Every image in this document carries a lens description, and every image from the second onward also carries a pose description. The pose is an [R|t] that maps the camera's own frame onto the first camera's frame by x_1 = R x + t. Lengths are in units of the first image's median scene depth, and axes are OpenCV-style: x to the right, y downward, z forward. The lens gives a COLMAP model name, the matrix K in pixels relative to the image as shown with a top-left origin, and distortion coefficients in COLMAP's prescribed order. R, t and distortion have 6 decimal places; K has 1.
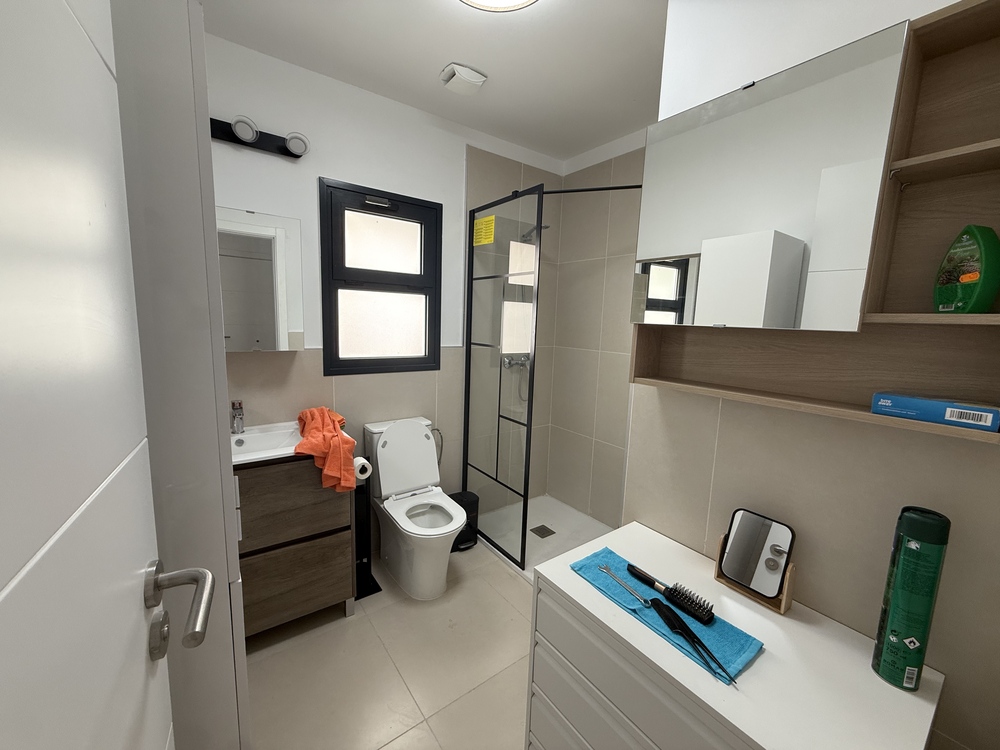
lens RADIAL K [[397.1, 0, 498.6], [0, 397.1, 374.7], [0, 0, 1]] dist [-0.002286, 0.000232]
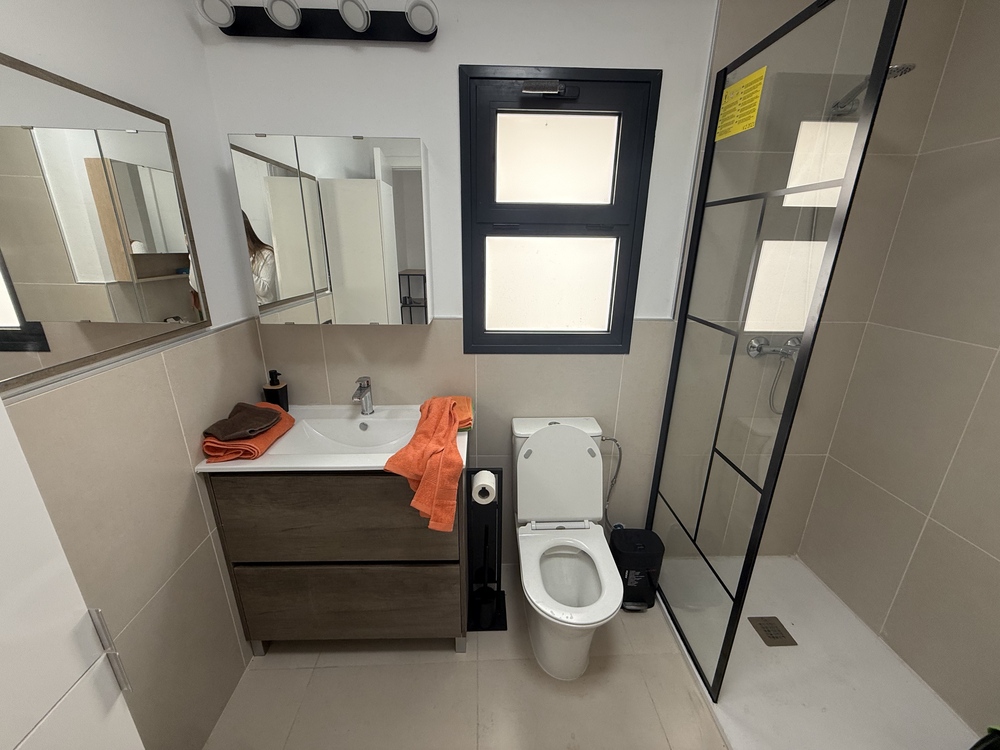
lens RADIAL K [[397.1, 0, 498.4], [0, 397.1, 373.1], [0, 0, 1]] dist [-0.002286, 0.000232]
pose [[0.824212, 0.152223, -0.545438, 0.041764], [-0.060364, 0.981322, 0.182655, -0.095334], [0.563055, -0.117621, 0.818006, 0.359445]]
